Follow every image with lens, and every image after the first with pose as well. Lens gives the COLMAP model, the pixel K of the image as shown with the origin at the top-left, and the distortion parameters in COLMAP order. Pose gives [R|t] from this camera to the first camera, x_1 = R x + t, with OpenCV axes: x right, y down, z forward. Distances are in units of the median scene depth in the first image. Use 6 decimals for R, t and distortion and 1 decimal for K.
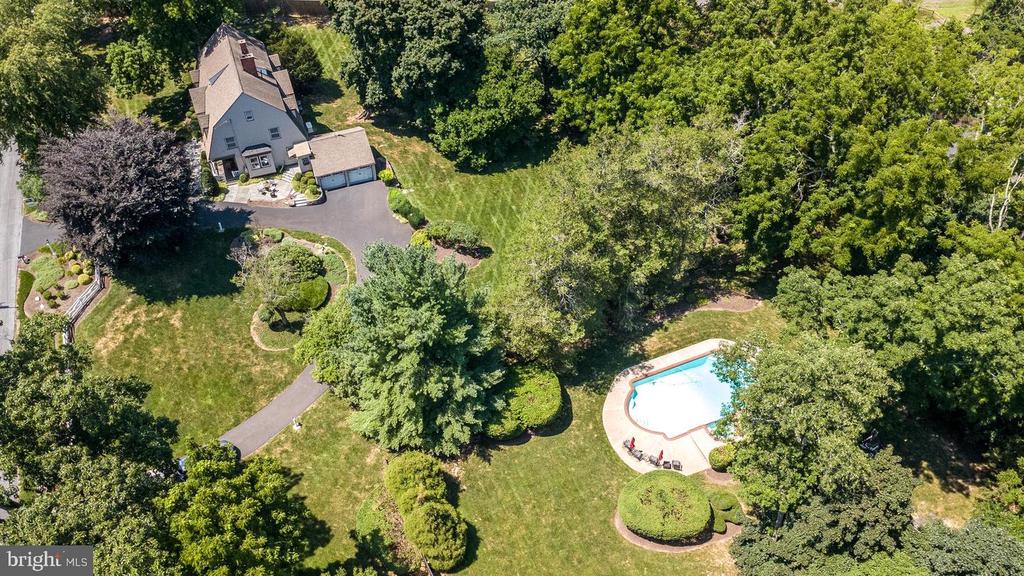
lens RADIAL K [[714.6, 0, 462.2], [0, 714.6, 289.6], [0, 0, 1]] dist [0.004427, 0.001240]
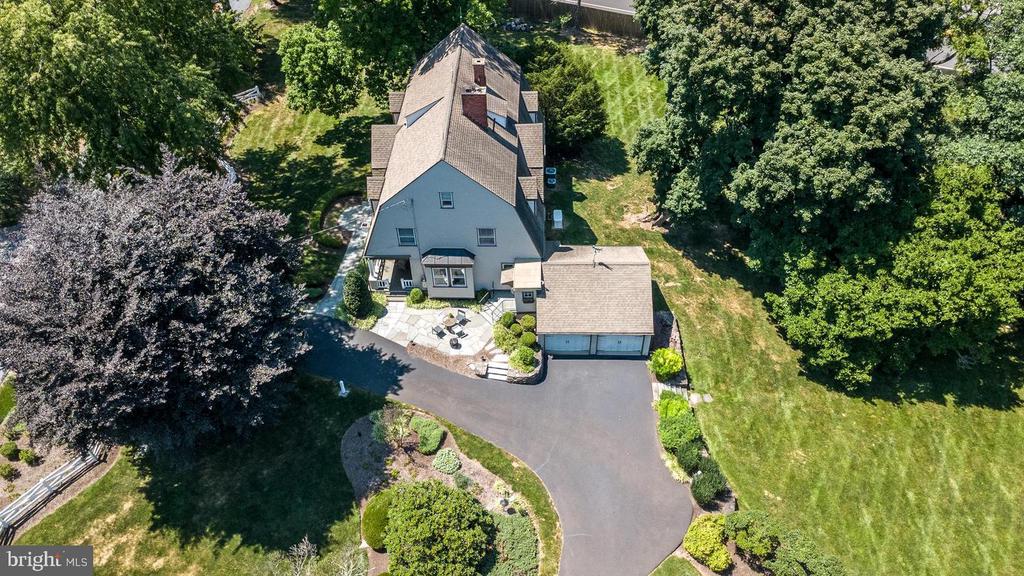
lens RADIAL K [[713.4, 0, 512.0], [0, 713.4, 288.0], [0, 0, 1]] dist [-0.002020, 0.000547]
pose [[0.932365, 0.260488, -0.250682, -0.097869], [-0.266534, 0.963772, 0.010148, -0.189985], [0.244244, 0.057354, 0.968016, 0.479576]]
